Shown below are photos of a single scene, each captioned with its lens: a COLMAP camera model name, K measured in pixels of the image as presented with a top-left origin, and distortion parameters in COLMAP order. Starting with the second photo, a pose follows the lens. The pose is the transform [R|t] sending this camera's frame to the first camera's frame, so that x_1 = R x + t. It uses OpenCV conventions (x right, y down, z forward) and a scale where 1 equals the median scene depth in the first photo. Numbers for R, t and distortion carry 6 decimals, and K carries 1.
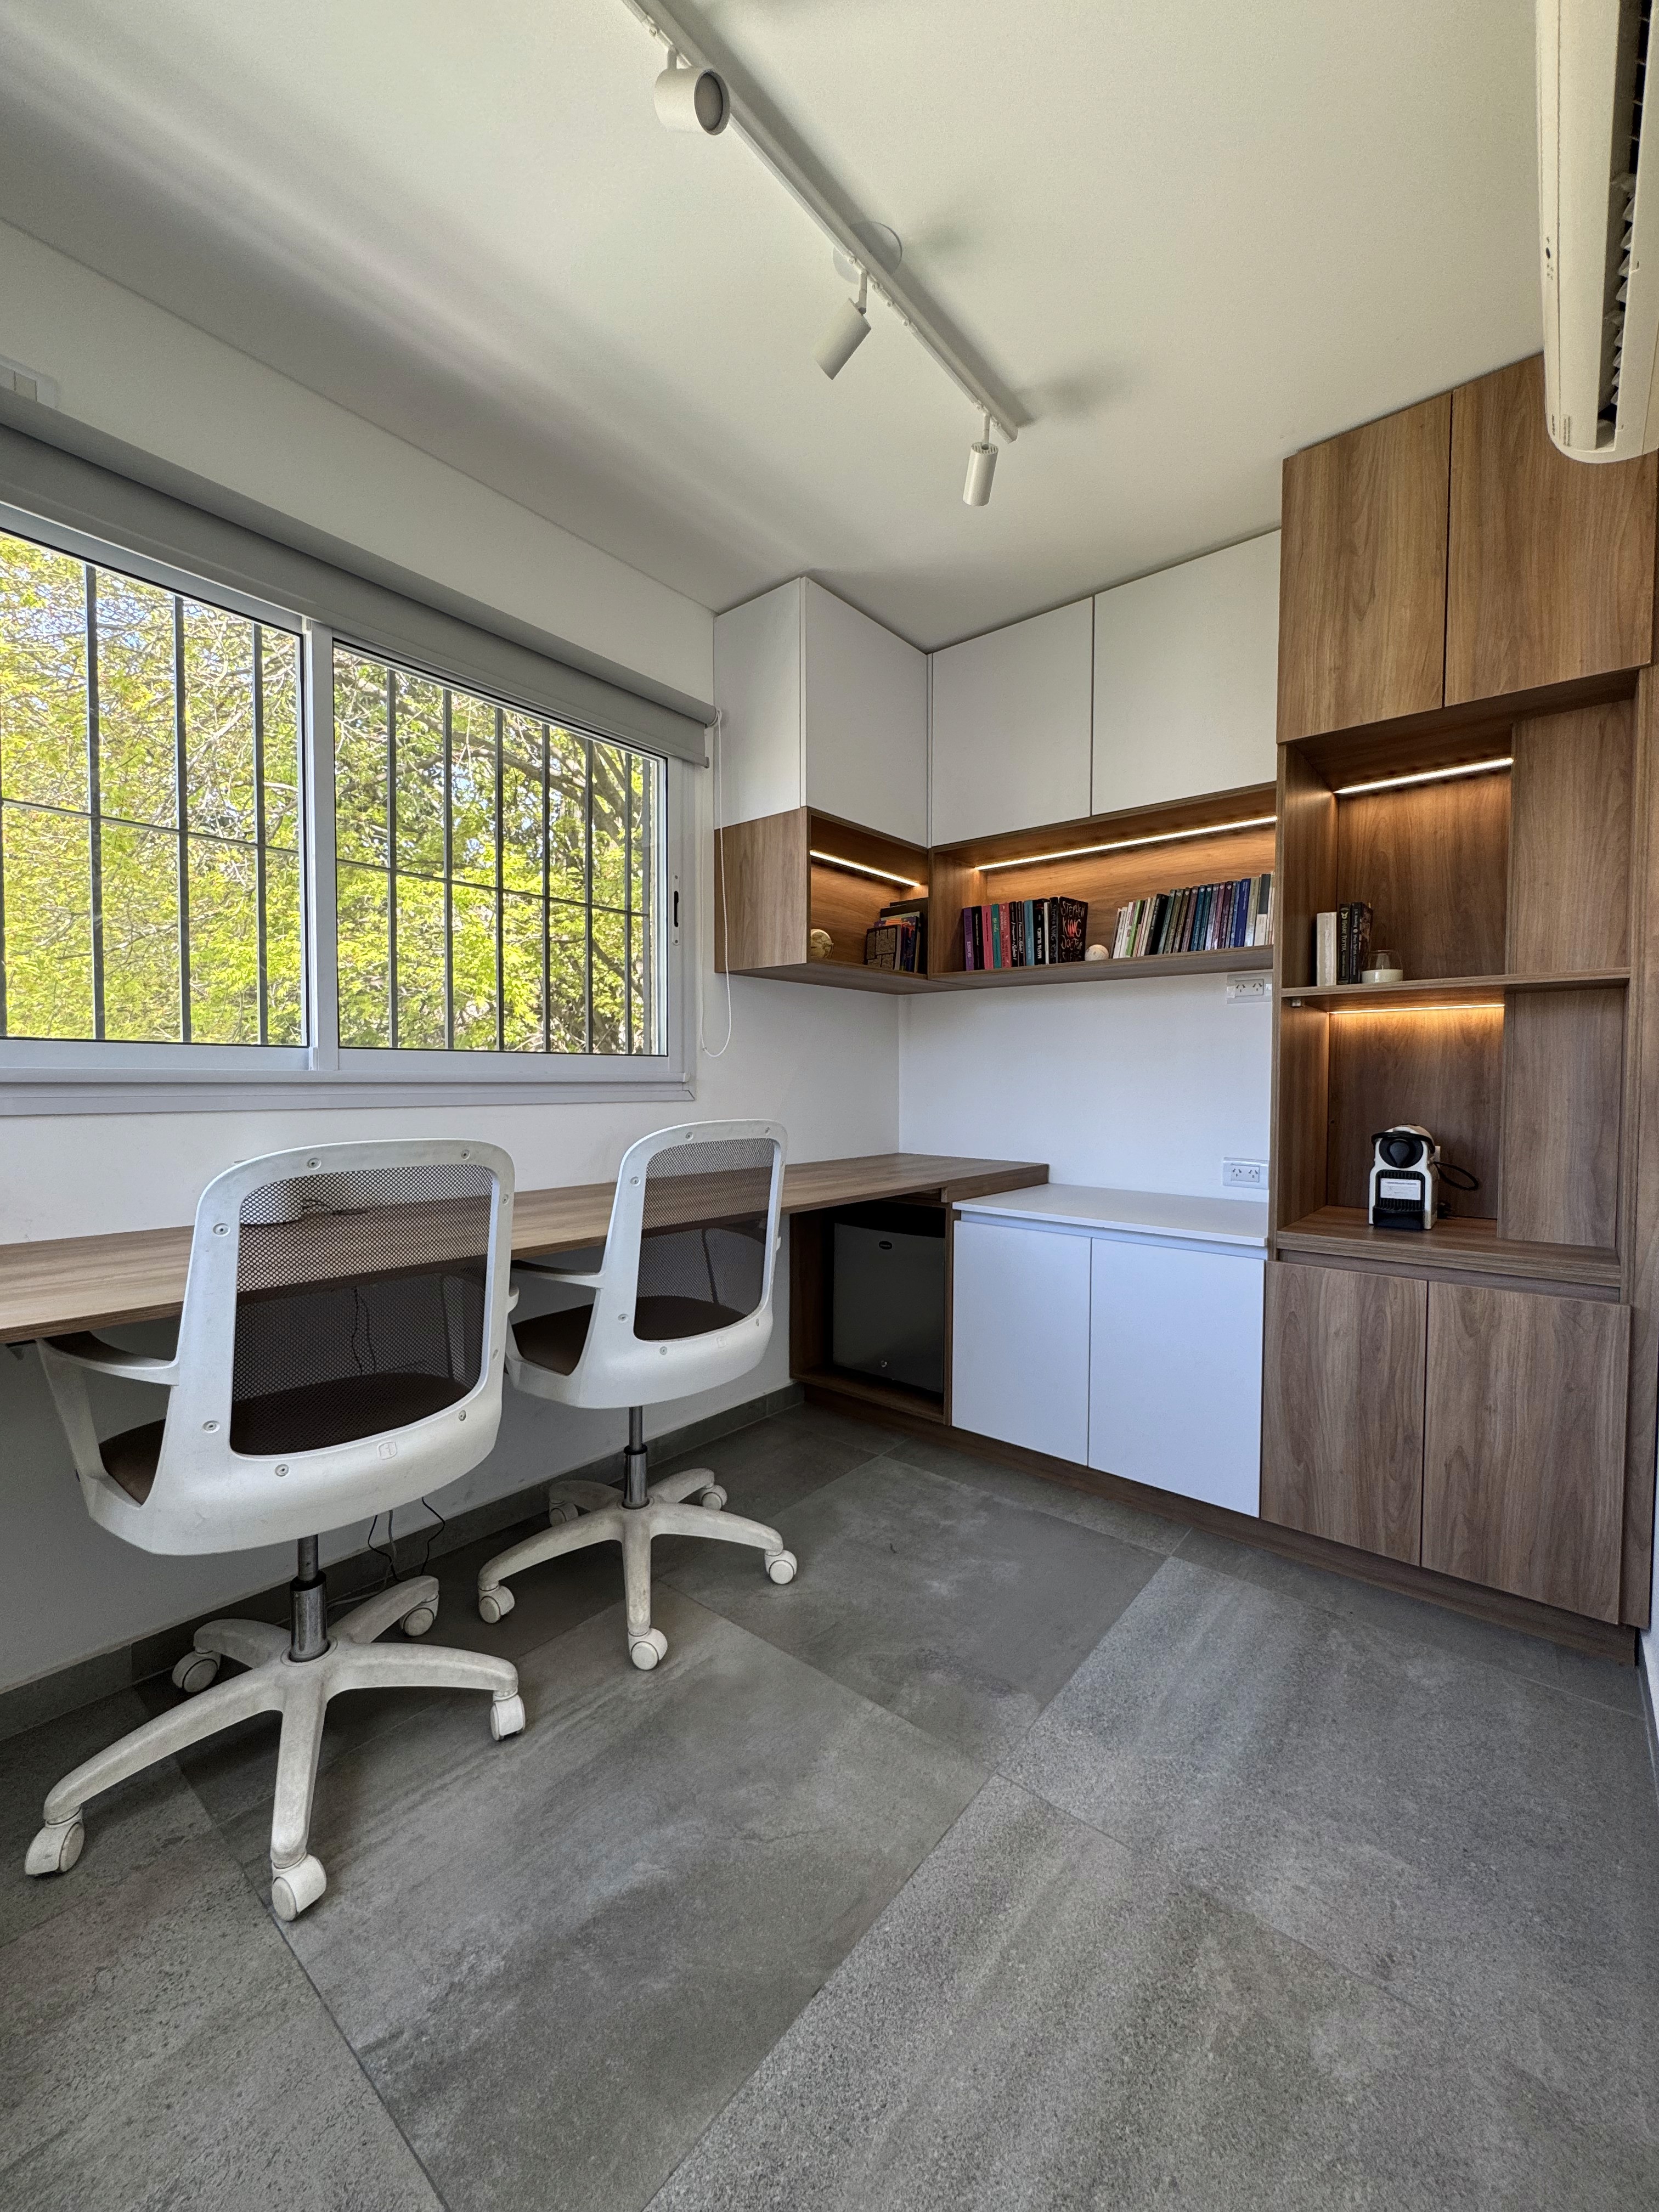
lens RADIAL K [[900.8, 0, 810.8], [0, 900.8, 1114.0], [0, 0, 1]] dist [-0.001224, 0.000230]
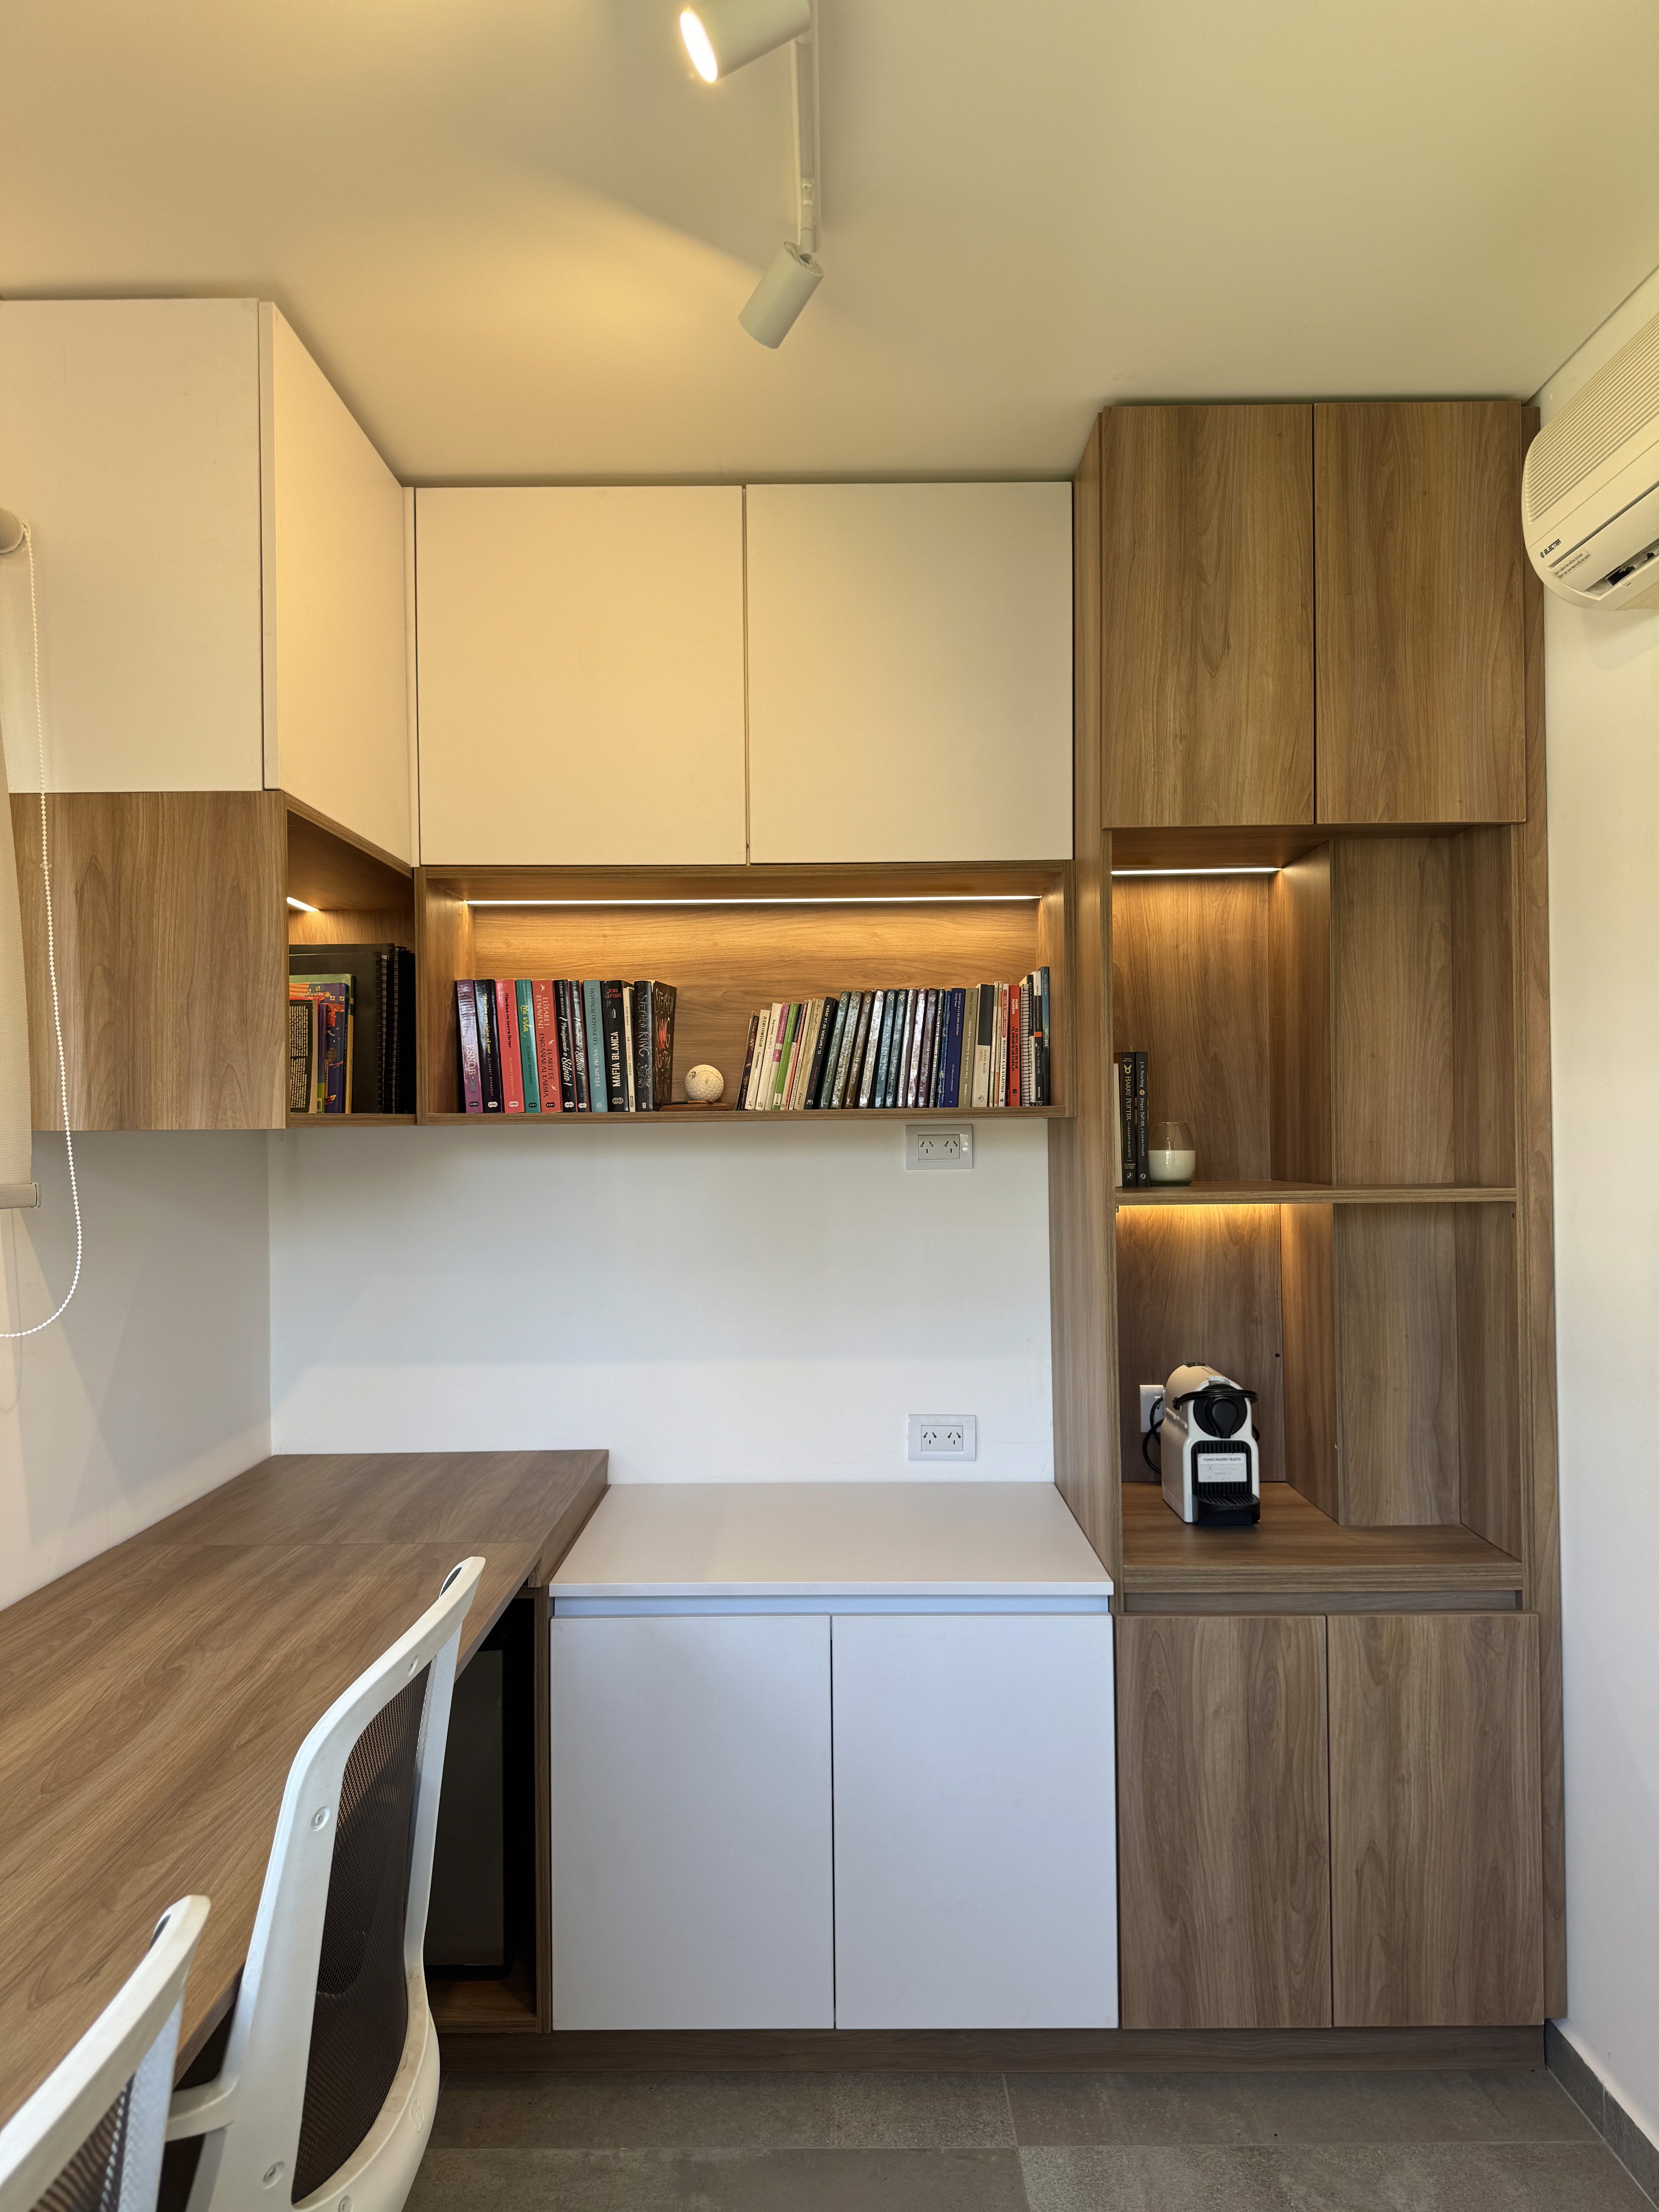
lens RADIAL K [[1583.1, 0, 837.9], [0, 1583.1, 1117.7], [0, 0, 1]] dist [0.053718, -0.072362]
pose [[0.761911, -0.011943, 0.647571, -0.406906], [0.041331, 0.998689, -0.030209, -0.179586], [-0.646361, 0.049781, 0.761406, 0.261987]]
